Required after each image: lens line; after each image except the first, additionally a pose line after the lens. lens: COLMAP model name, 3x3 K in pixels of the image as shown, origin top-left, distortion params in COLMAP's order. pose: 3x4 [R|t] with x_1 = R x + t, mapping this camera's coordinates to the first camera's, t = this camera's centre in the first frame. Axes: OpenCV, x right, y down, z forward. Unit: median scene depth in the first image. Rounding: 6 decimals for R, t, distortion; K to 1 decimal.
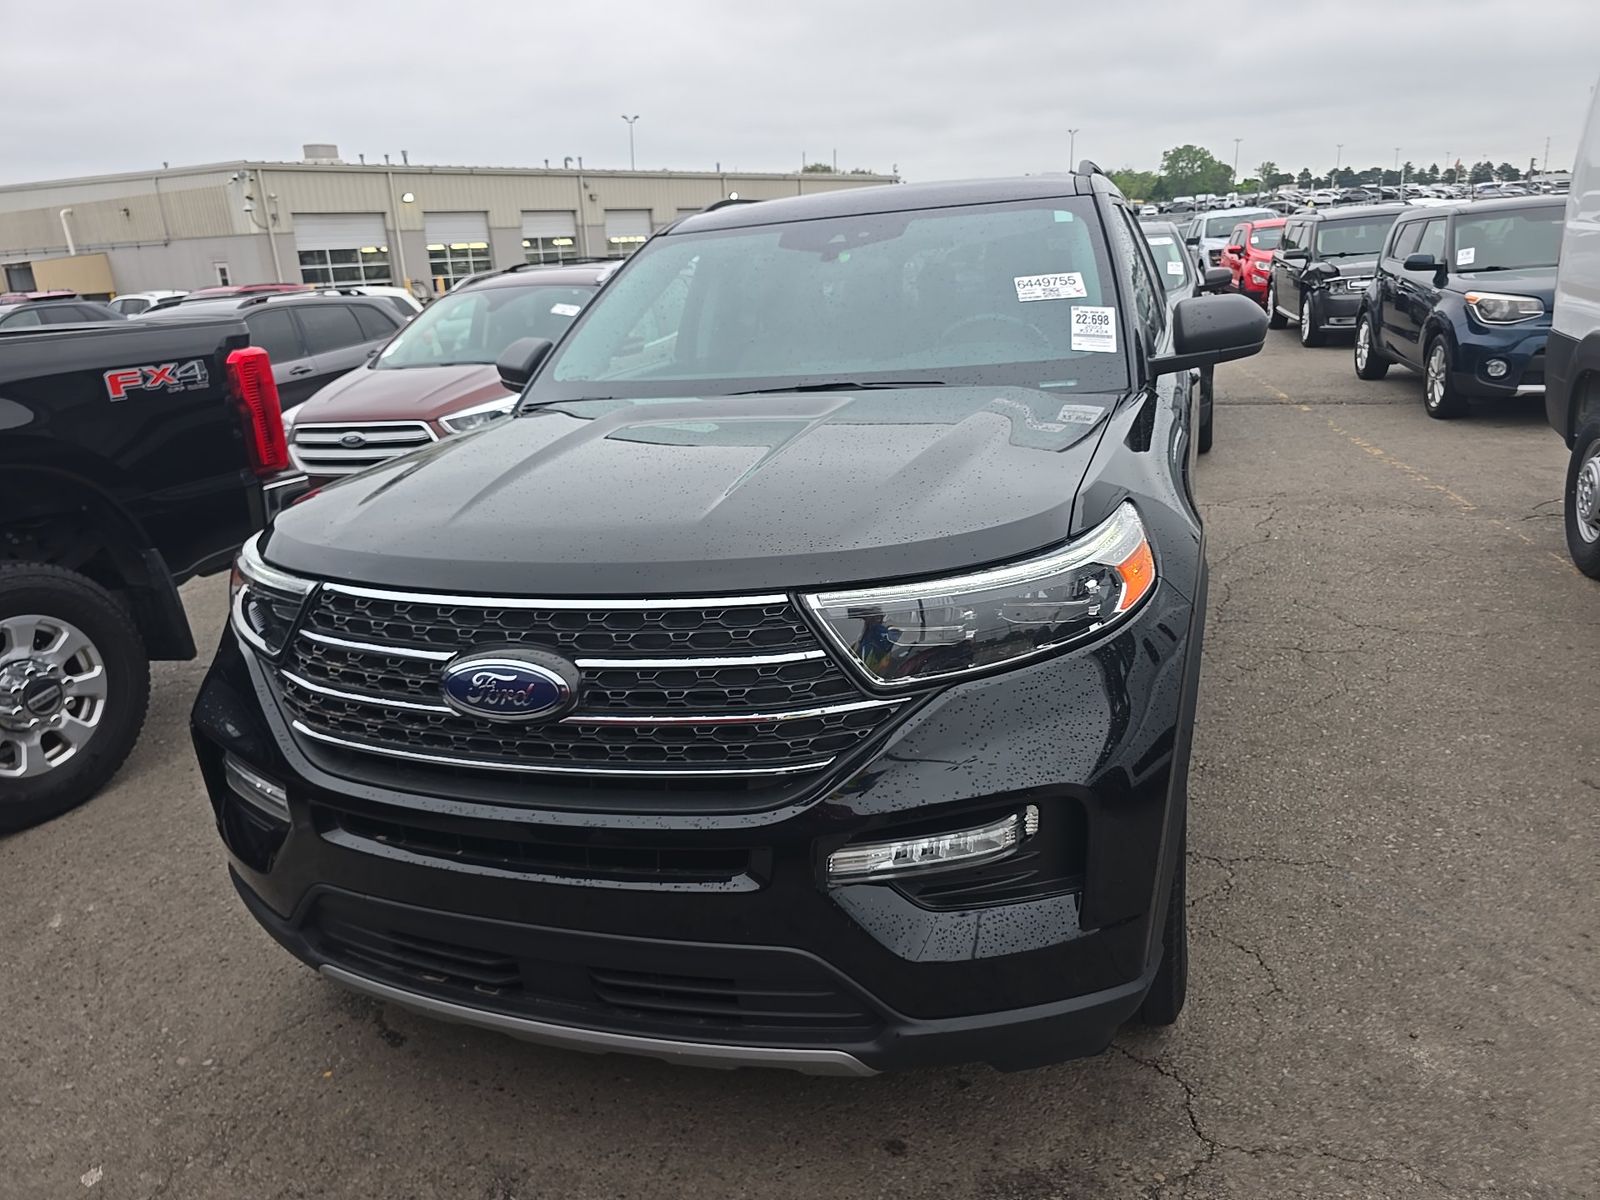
lens RADIAL K [[1072.6, 0, 793.6], [0, 1072.6, 599.1], [0, 0, 1]] dist [0.044198, -0.044863]
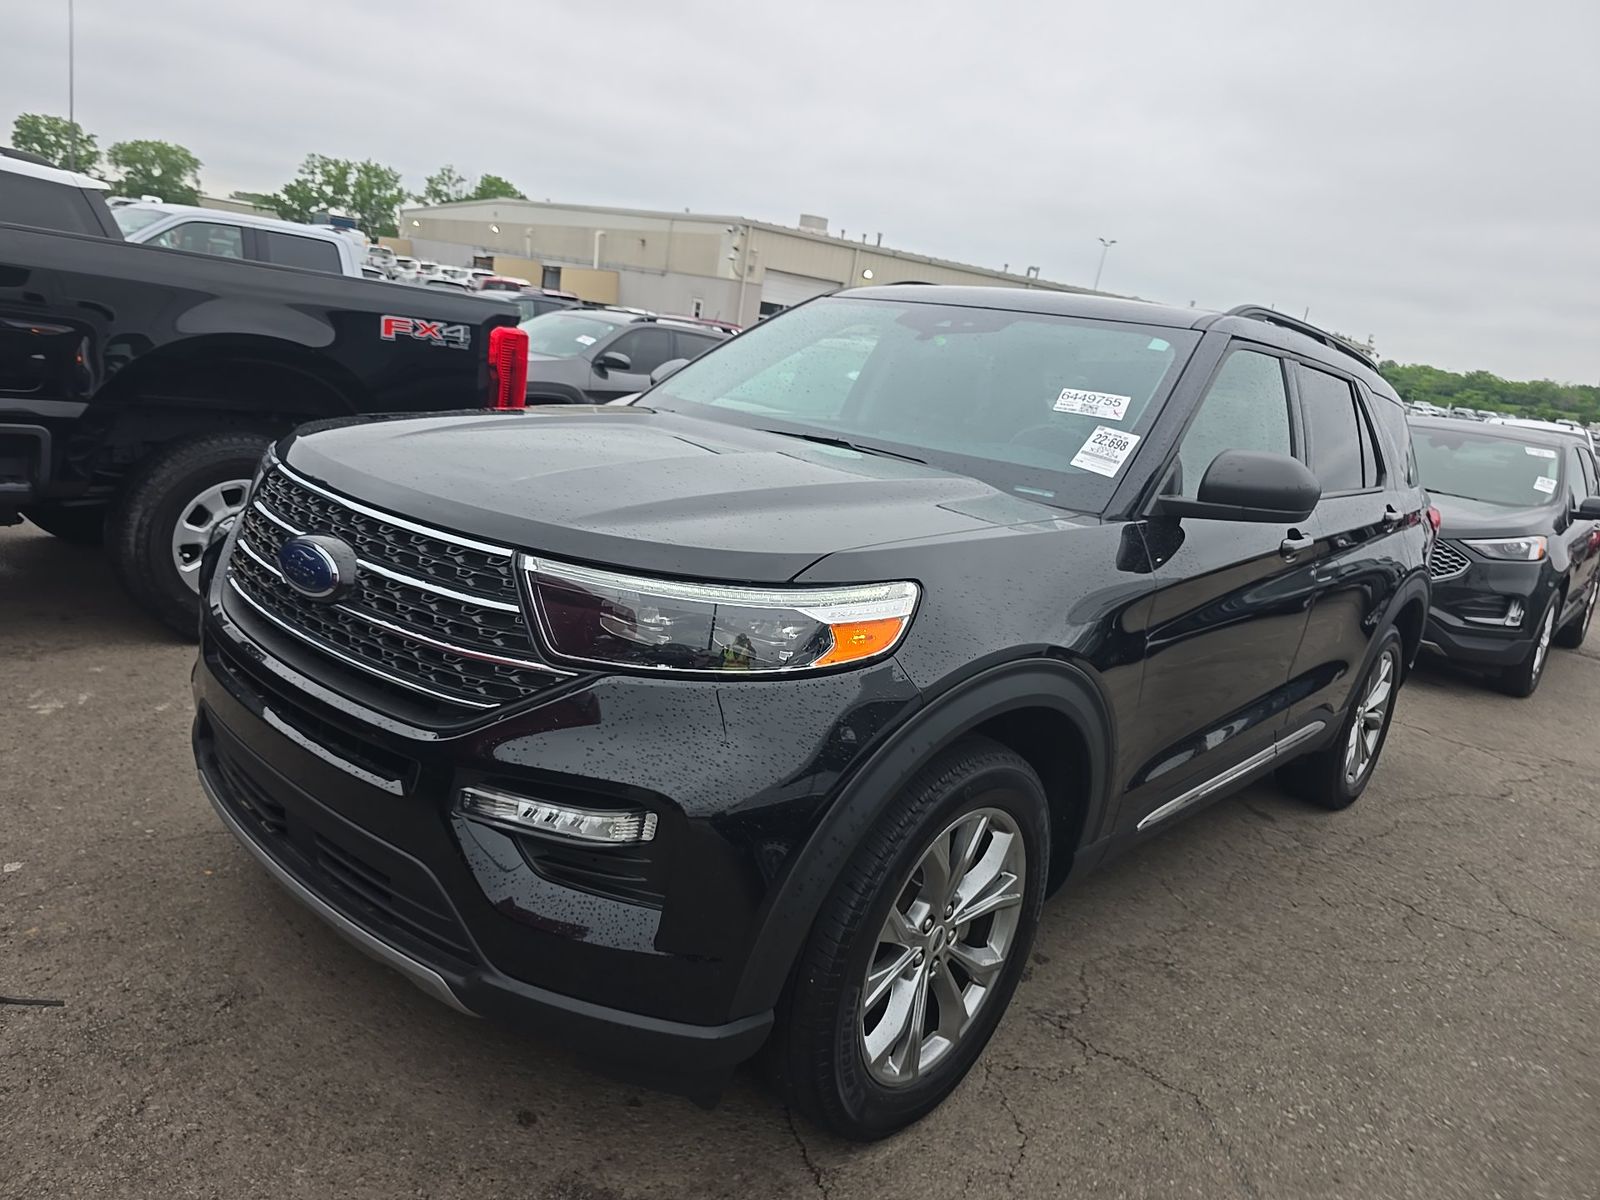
lens RADIAL K [[1072.6, 0, 793.6], [0, 1072.6, 599.1], [0, 0, 1]] dist [0.044198, -0.044863]
pose [[0.899811, 0.282944, -0.332089, 0.301154], [-0.311419, 0.949639, -0.034700, -0.004151], [0.305546, 0.134643, 0.942610, 0.021765]]
